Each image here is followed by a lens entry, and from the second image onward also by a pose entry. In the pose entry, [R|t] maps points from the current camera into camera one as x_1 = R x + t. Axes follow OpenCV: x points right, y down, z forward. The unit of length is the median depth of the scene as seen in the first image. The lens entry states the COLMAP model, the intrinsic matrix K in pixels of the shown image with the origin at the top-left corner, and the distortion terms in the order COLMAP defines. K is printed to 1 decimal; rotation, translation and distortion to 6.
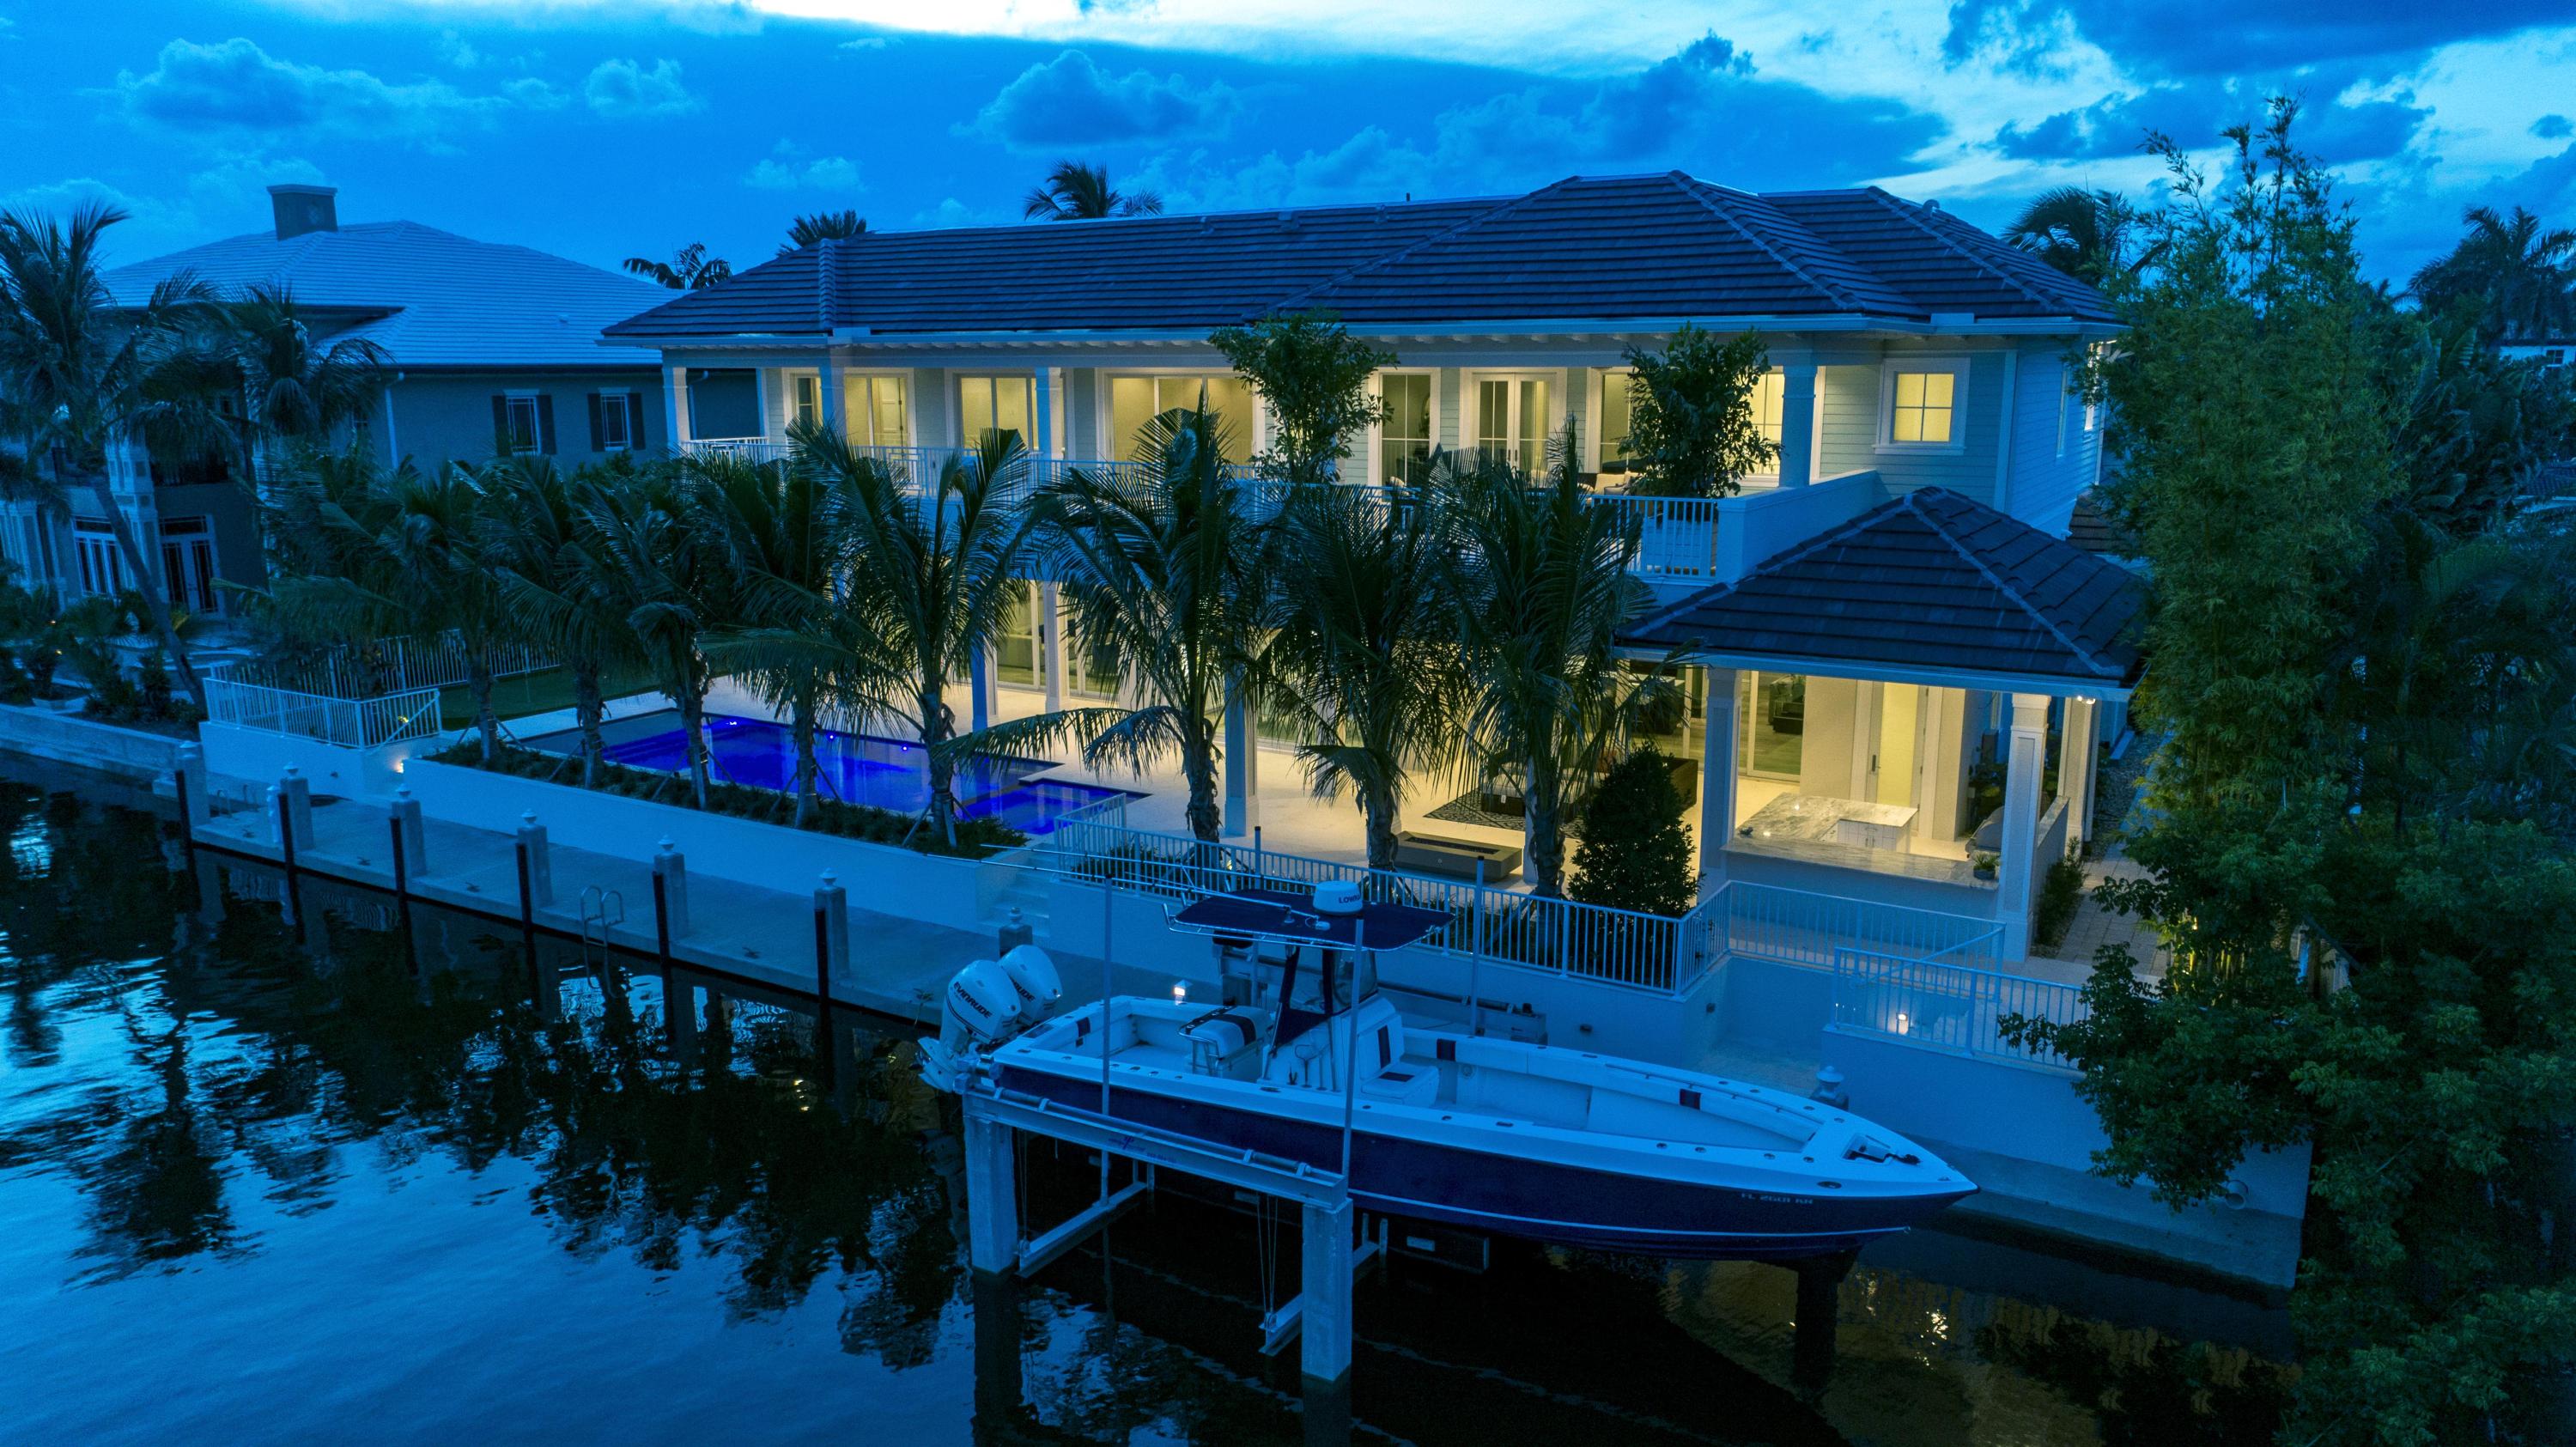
lens RADIAL K [[1757.8, 0, 1288.0], [0, 1757.8, 723.5], [0, 0, 1]] dist [0.008612, -0.000782]
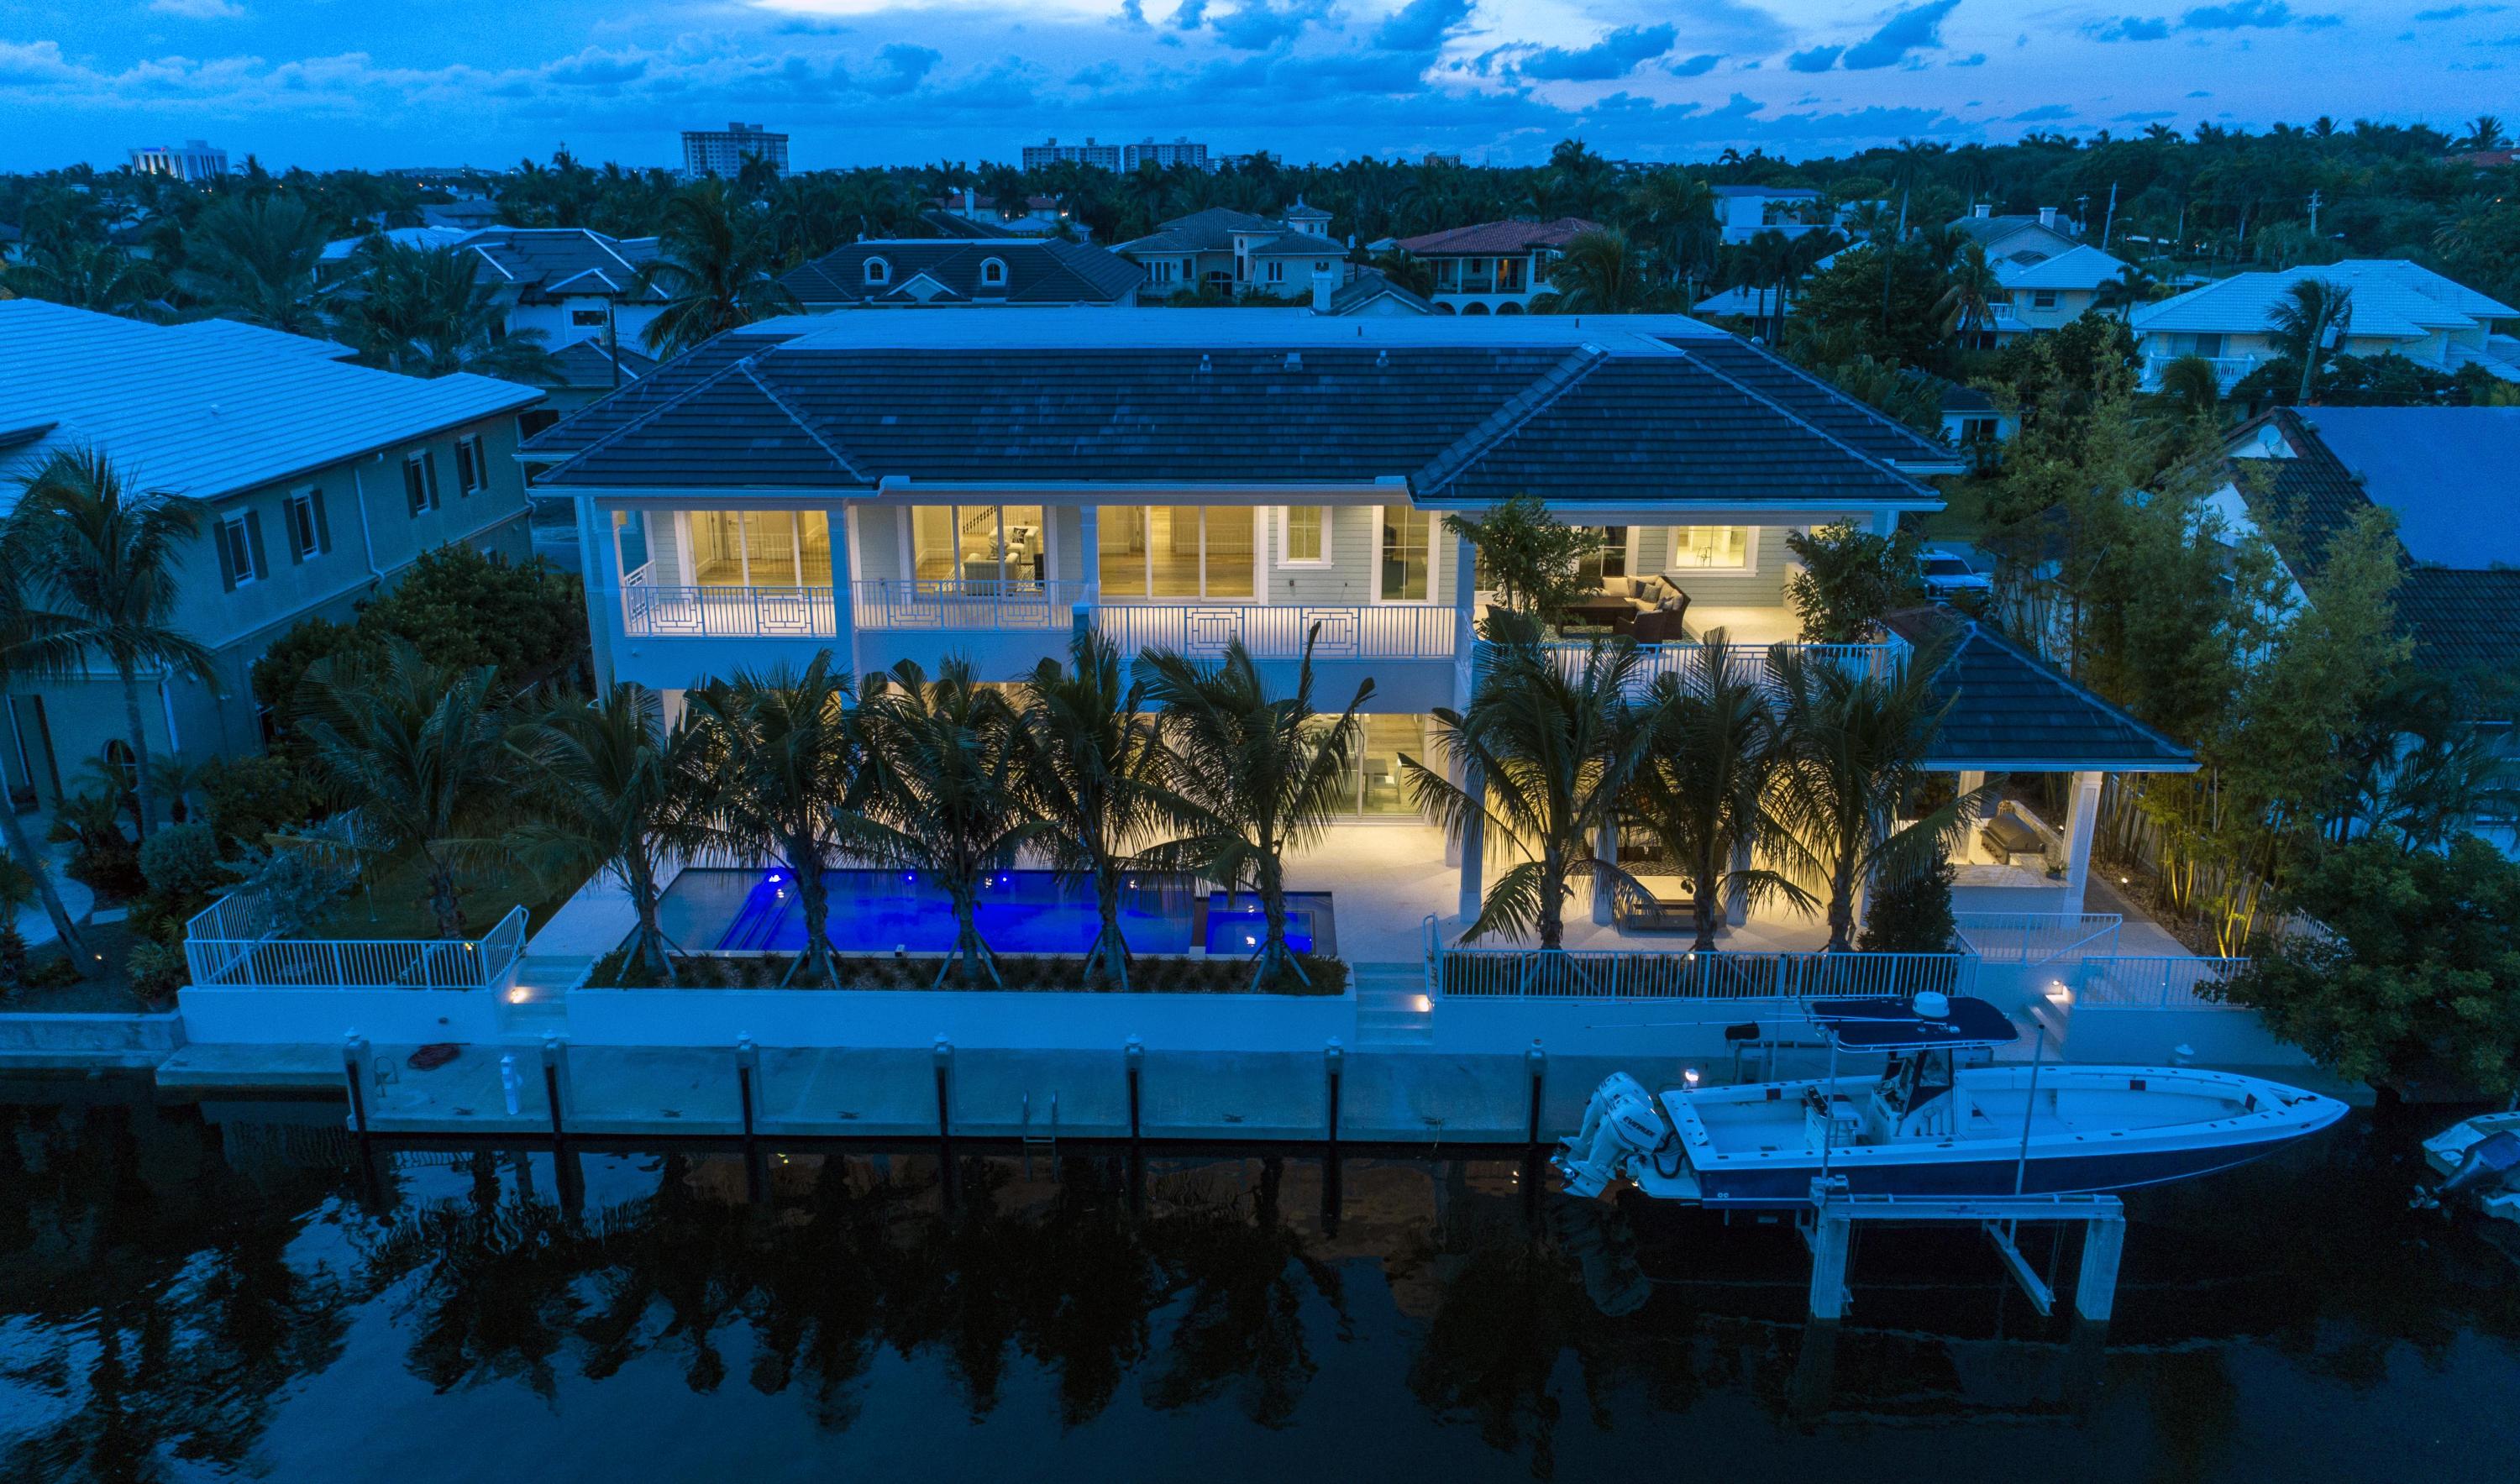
lens RADIAL K [[1796.3, 0, 1201.0], [0, 1796.3, 741.9], [0, 0, 1]] dist [-0.009286, 0.035486]
pose [[0.872835, -0.146689, 0.465448, -0.857330], [0.100008, 0.987279, 0.123605, -0.265430], [-0.477658, -0.061338, 0.876402, 0.001156]]
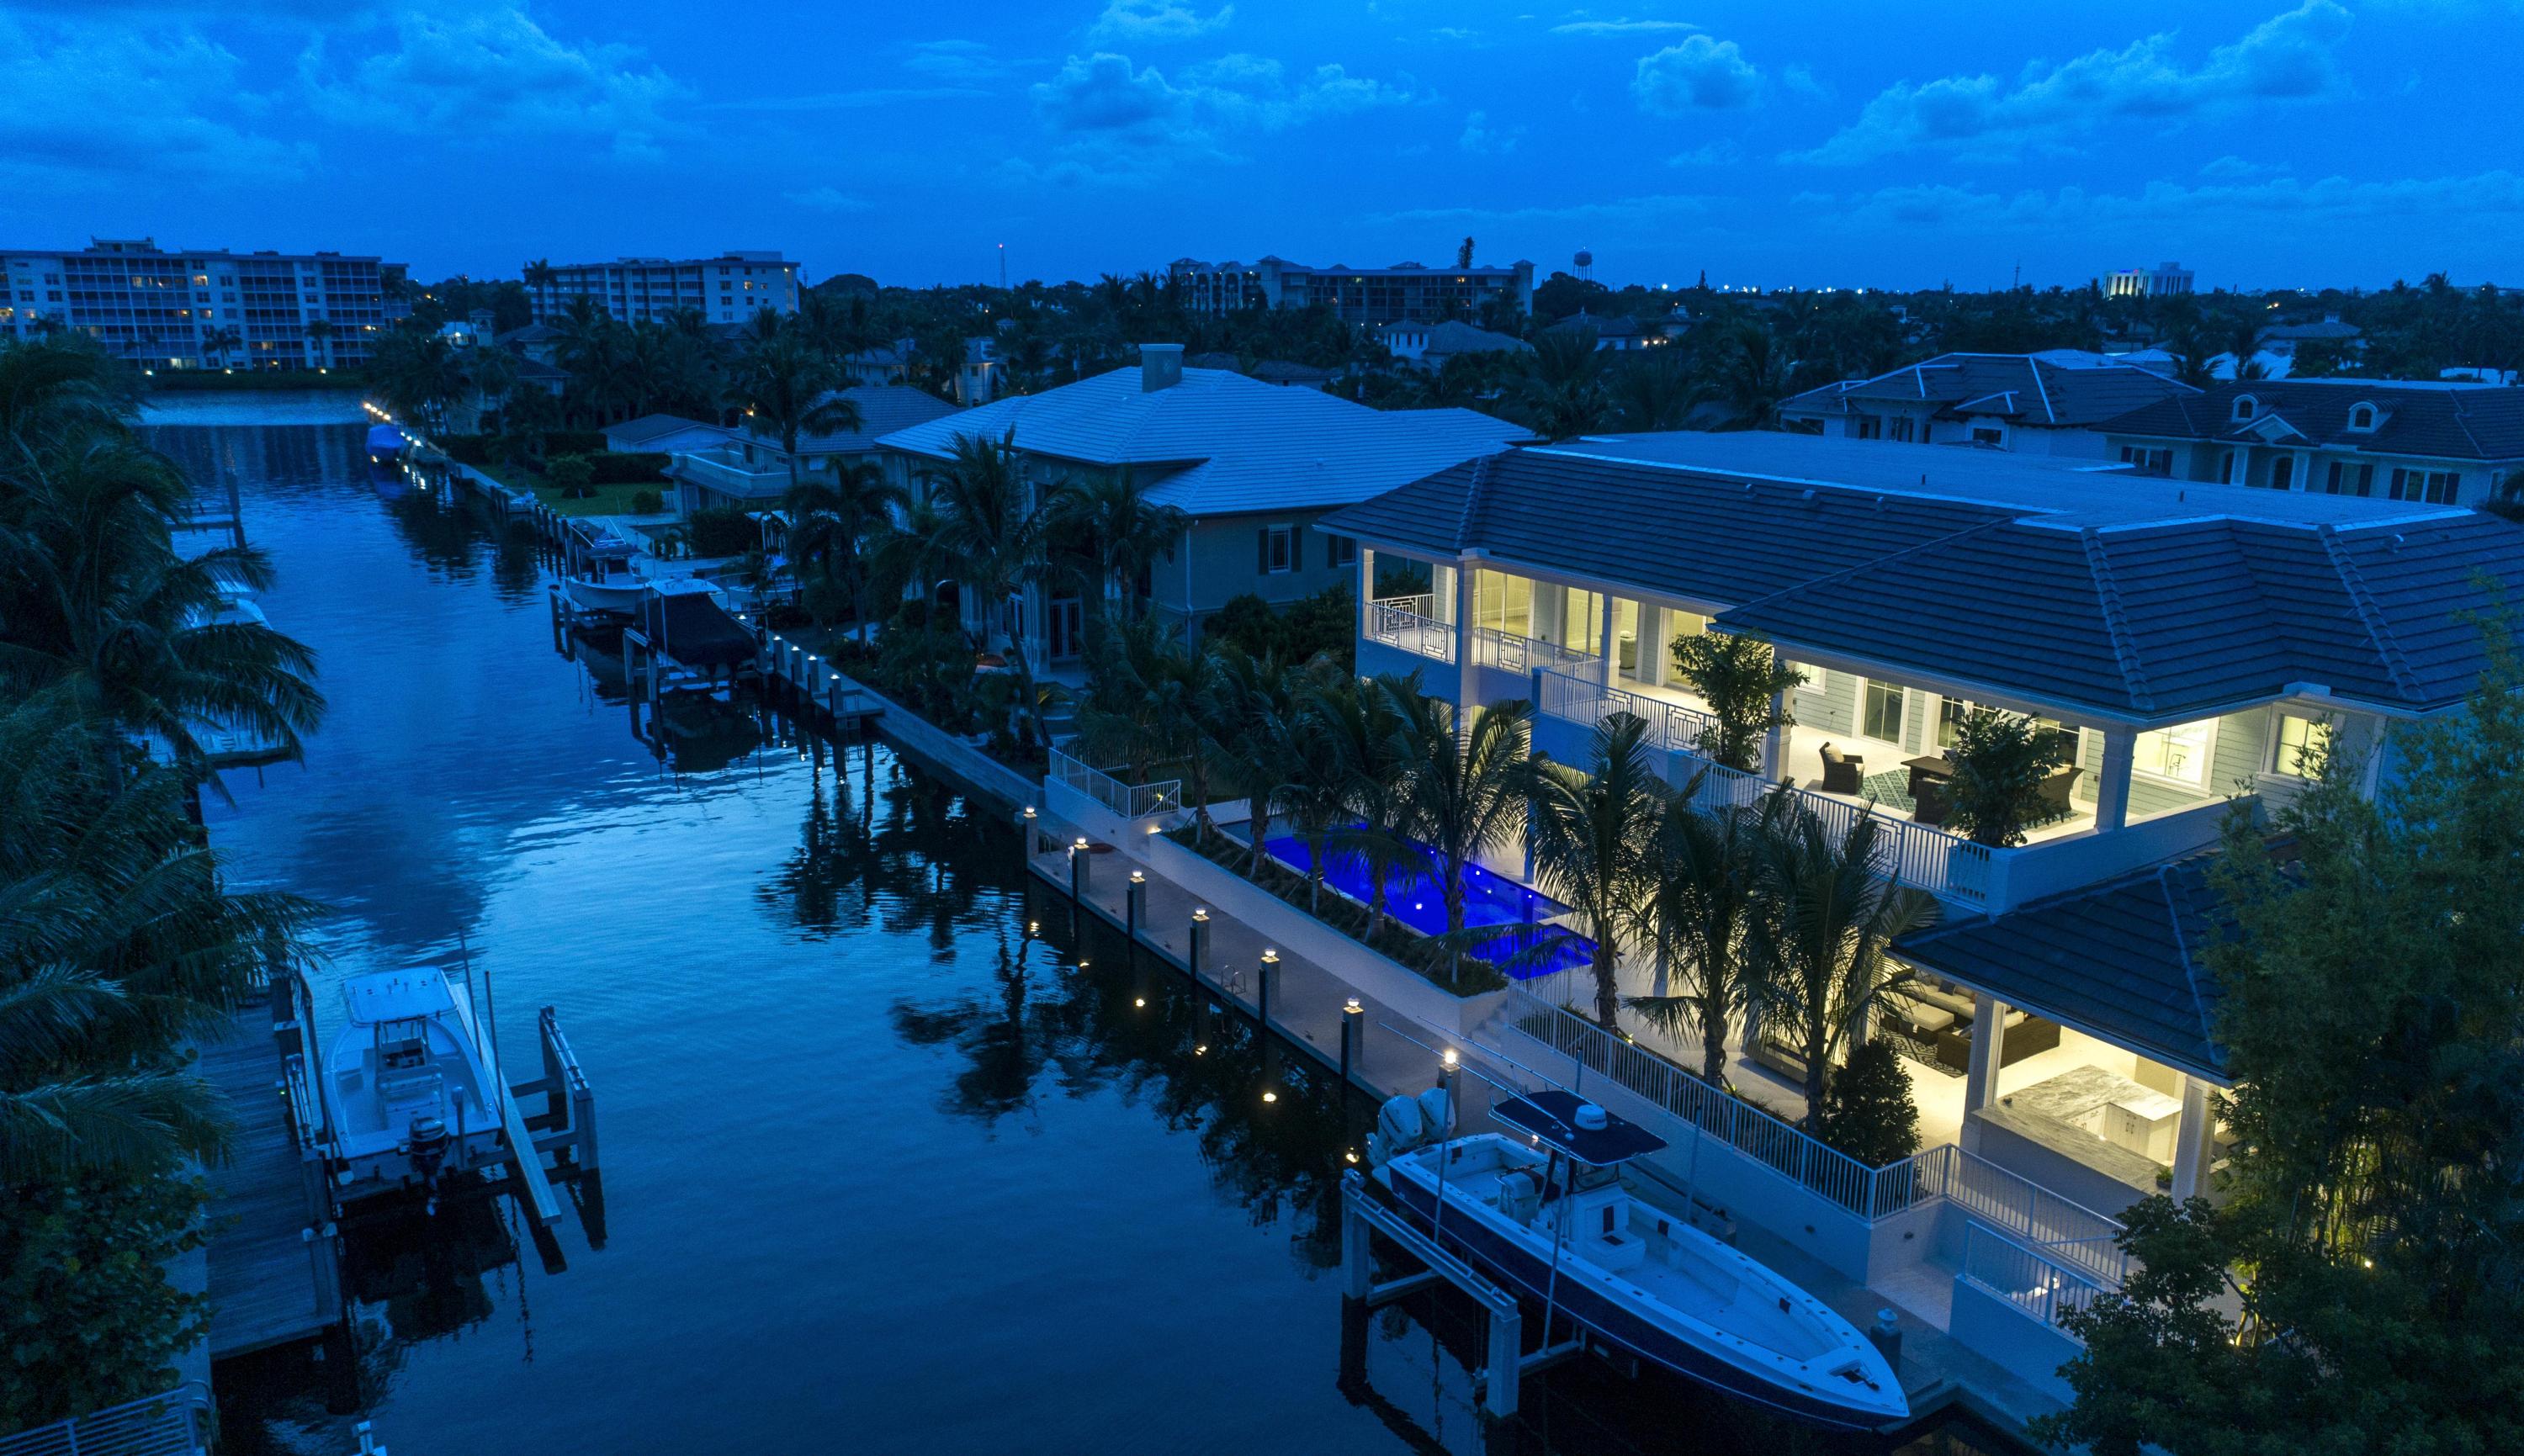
lens RADIAL K [[1748.8, 0, 1262.0], [0, 1748.8, 728.0], [0, 0, 1]] dist [-0.000009, 0.003677]
pose [[0.888643, 0.117220, -0.443365, 0.302467], [-0.099612, 0.993037, 0.062892, -0.227828], [0.447650, -0.011724, 0.894132, -0.368894]]
